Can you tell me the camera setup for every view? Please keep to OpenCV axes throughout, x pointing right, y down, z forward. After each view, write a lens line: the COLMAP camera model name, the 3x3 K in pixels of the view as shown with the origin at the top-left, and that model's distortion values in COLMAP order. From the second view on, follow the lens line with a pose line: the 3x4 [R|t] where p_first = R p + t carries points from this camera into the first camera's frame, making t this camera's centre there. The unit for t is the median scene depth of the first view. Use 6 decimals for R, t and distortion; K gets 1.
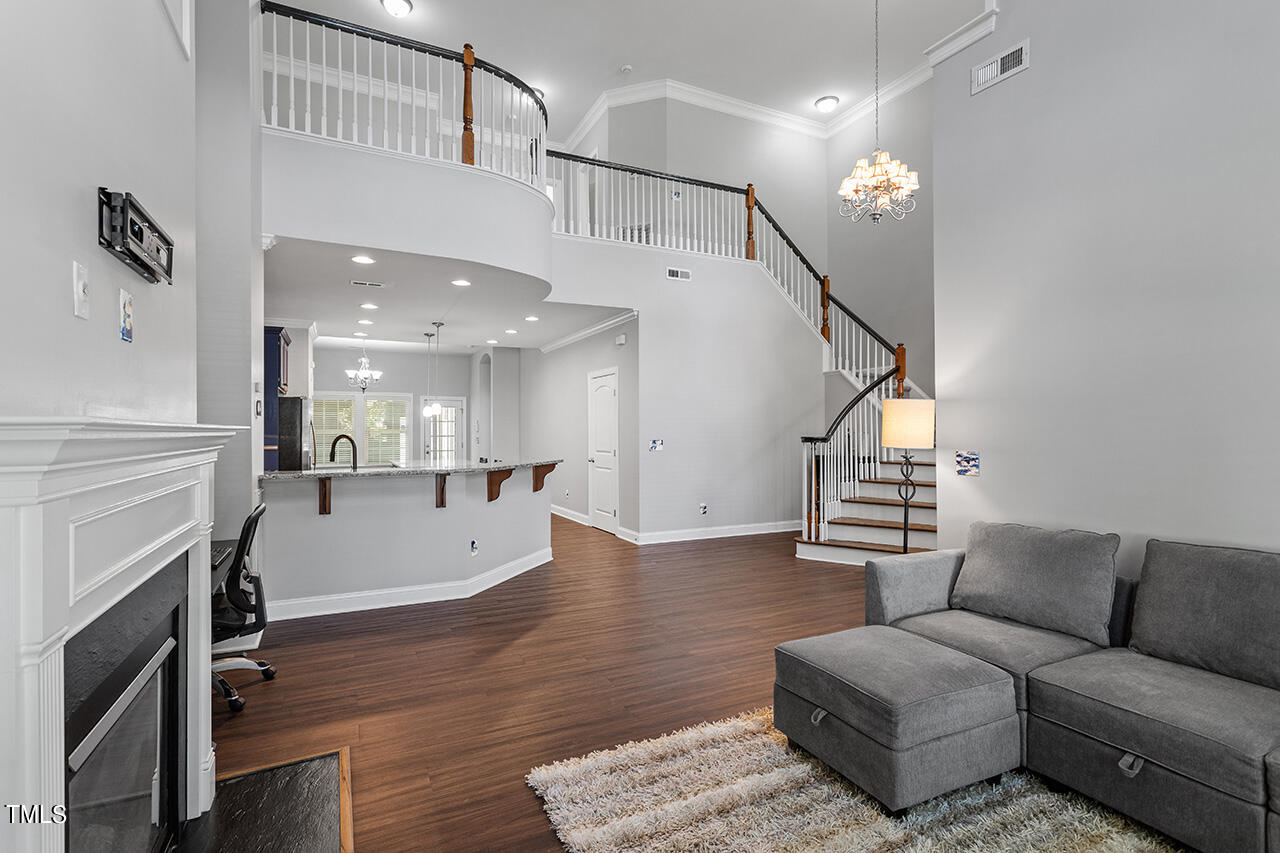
lens RADIAL K [[609.1, 0, 636.0], [0, 609.1, 426.7], [0, 0, 1]] dist [0.003499, 0.000698]
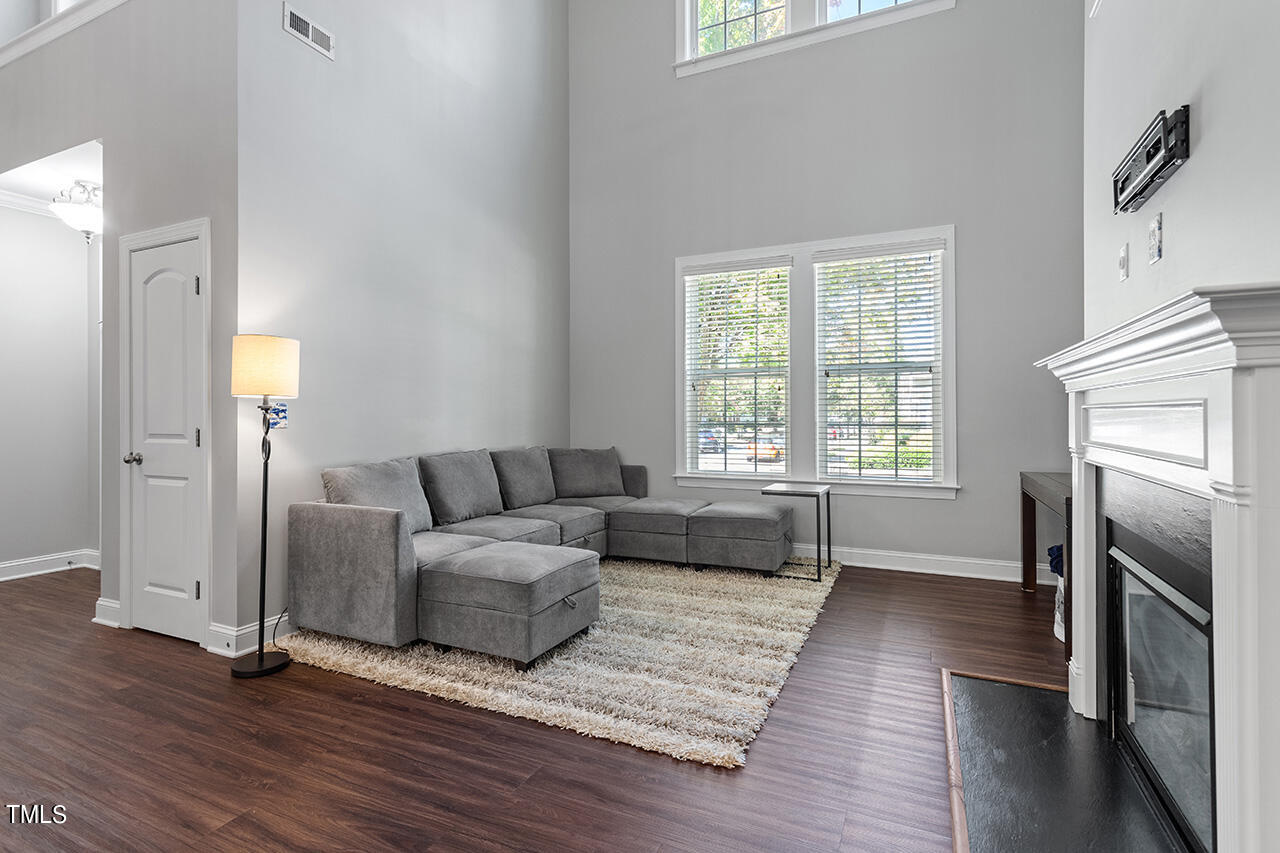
lens RADIAL K [[613.3, 0, 631.4], [0, 613.3, 413.3], [0, 0, 1]] dist [0.001760, 0.000905]
pose [[-0.627638, 0.009182, 0.778451, -0.238872], [-0.000125, 0.999929, -0.011895, 0.030854], [-0.778506, -0.007563, -0.627592, 0.527142]]
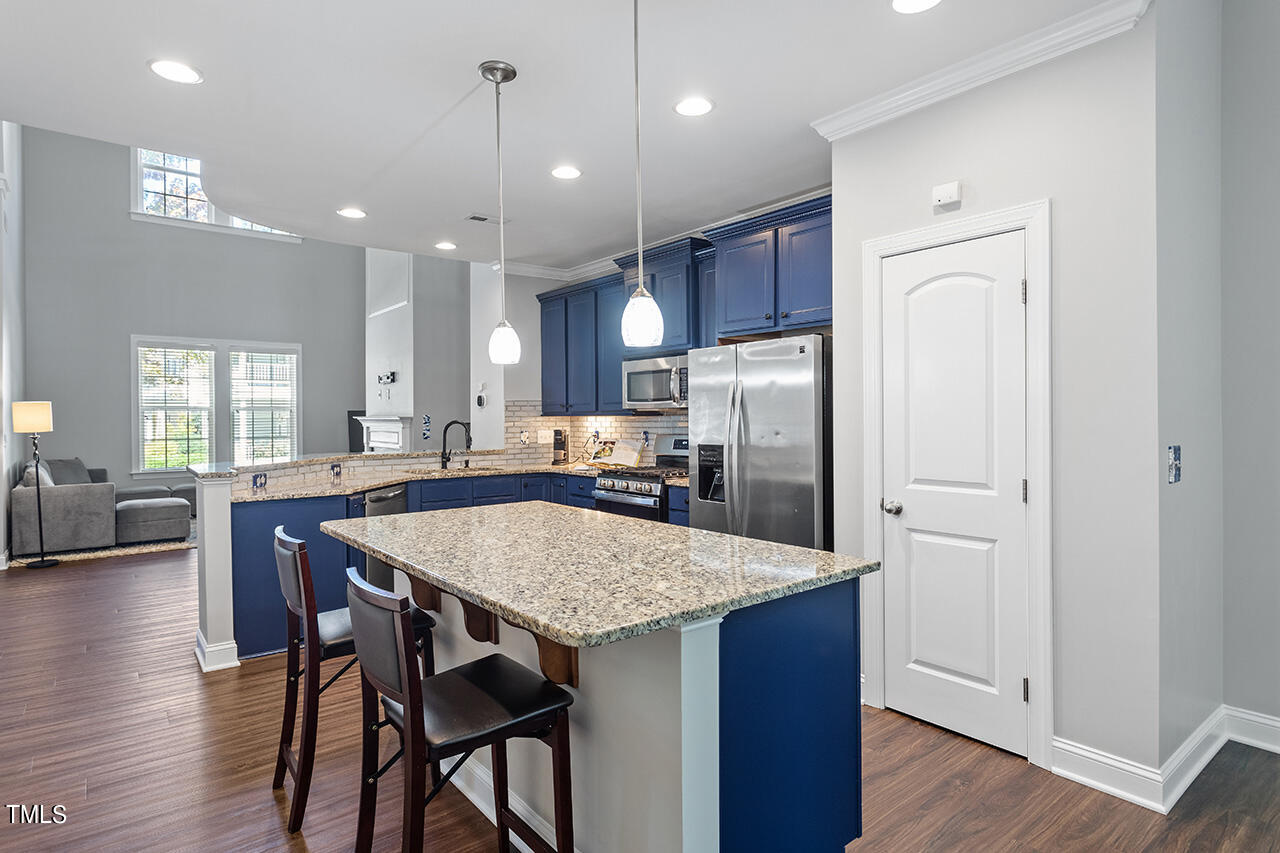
lens RADIAL K [[687.7, 0, 640.0], [0, 687.7, 426.5], [0, 0, 1]] dist [-0.000125, -0.000390]
pose [[-0.973748, 0.013732, -0.227215, -0.332081], [0.012094, 0.999890, 0.008600, 0.011086], [0.227308, 0.005626, -0.973807, 1.445743]]
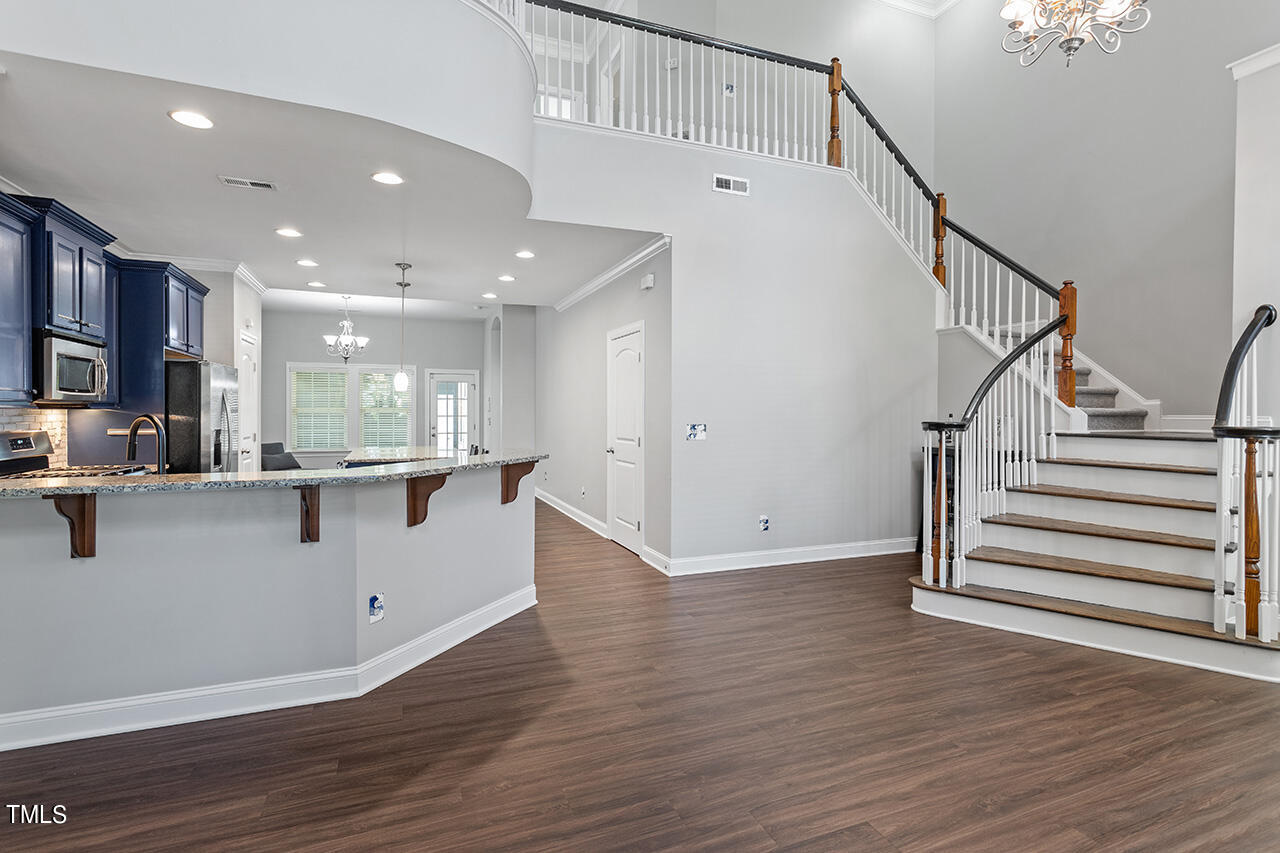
lens RADIAL K [[618.8, 0, 640.9], [0, 618.8, 416.1], [0, 0, 1]] dist [0.002733, 0.000314]
pose [[0.997139, 0.006065, -0.075346, 0.022685], [-0.004966, 0.999879, 0.014756, 0.002294], [0.075426, -0.014340, 0.997048, 0.287465]]
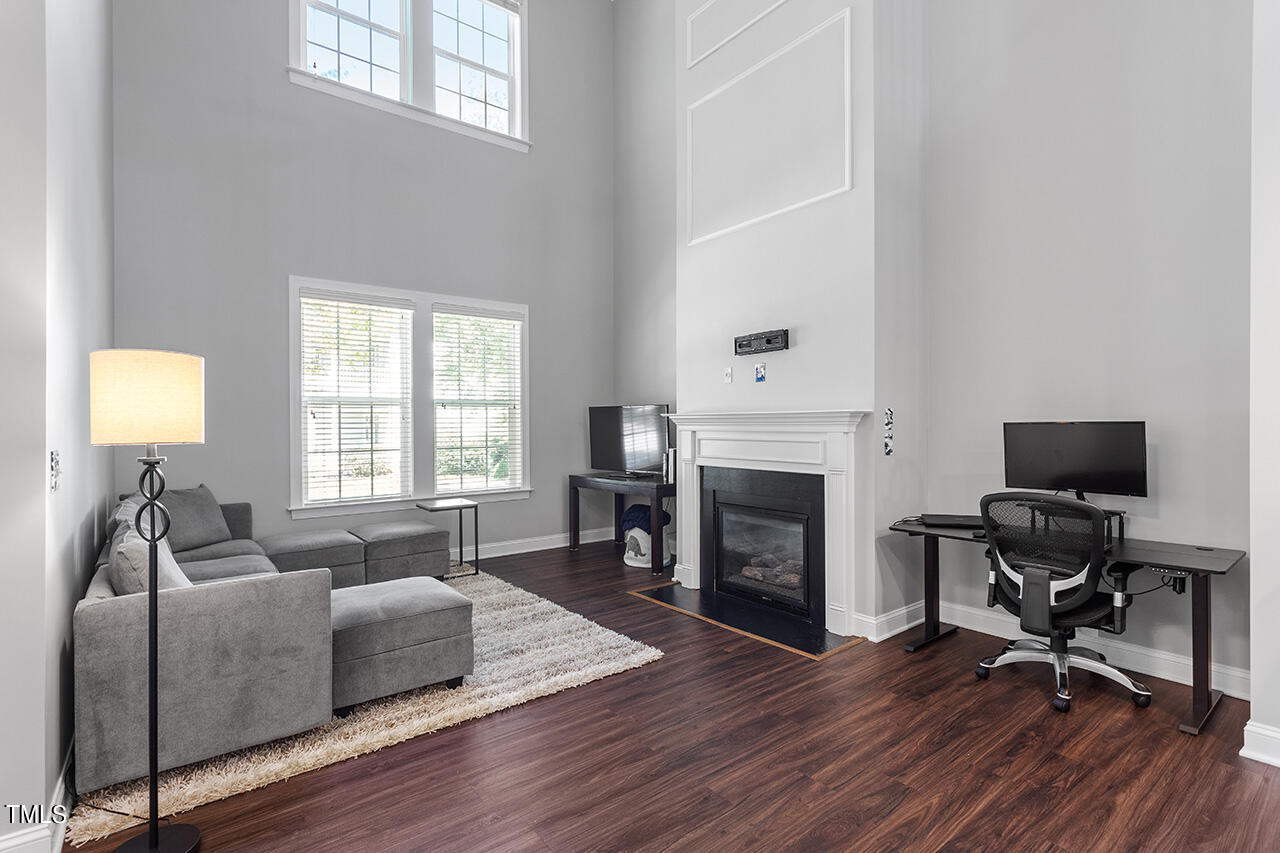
lens RADIAL K [[609.1, 0, 636.0], [0, 609.1, 426.7], [0, 0, 1]] dist [0.003499, 0.000698]
pose [[-0.977824, 0.011165, -0.209129, 0.046661], [0.011778, 0.999929, -0.001685, 0.011970], [0.209095, -0.004111, -0.977887, 0.756709]]
